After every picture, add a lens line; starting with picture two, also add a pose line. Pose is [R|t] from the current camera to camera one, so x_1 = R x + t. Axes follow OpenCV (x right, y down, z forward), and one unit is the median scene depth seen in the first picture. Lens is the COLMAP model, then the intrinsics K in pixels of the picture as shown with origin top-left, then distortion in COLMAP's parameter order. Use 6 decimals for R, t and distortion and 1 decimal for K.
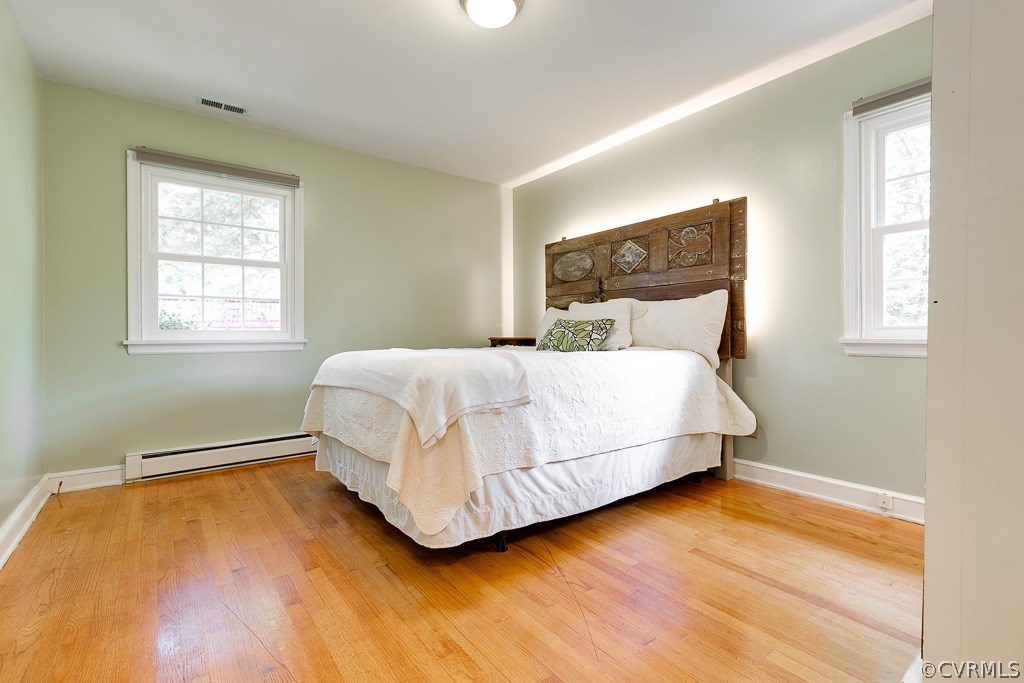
lens RADIAL K [[463.0, 0, 512.8], [0, 463.0, 341.8], [0, 0, 1]] dist [0.012907, -0.003761]
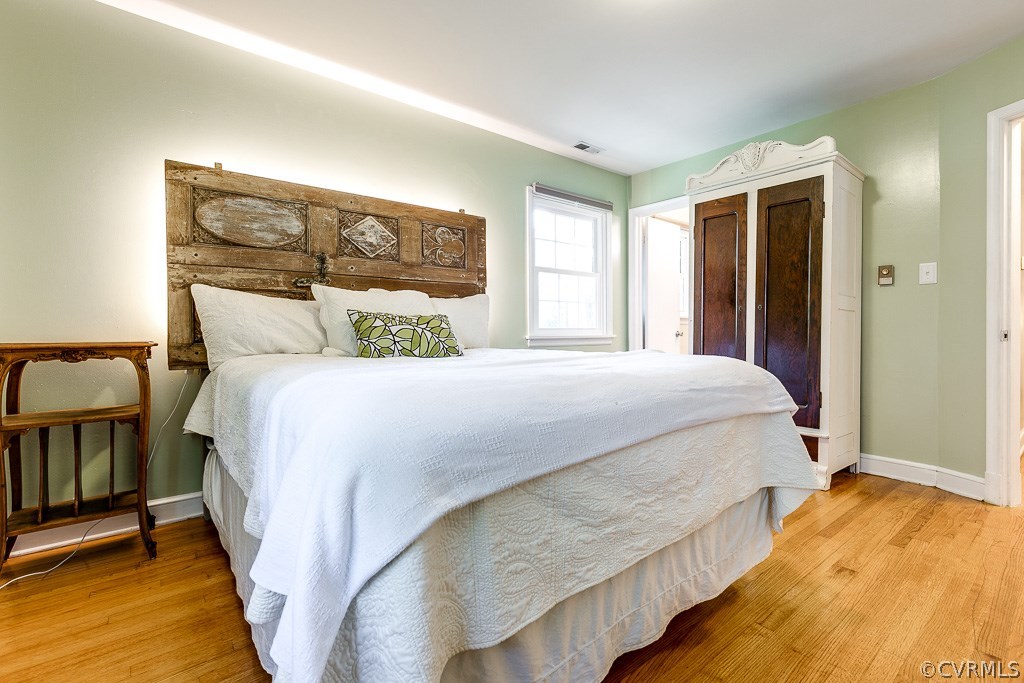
lens RADIAL K [[463.0, 0, 512.0], [0, 463.0, 347.7], [0, 0, 1]] dist [0.012907, -0.003761]
pose [[-0.020374, -0.031632, 0.999292, -0.559828], [0.017607, 0.999333, 0.031992, -0.012580], [-0.999637, 0.018246, -0.019804, 0.766577]]
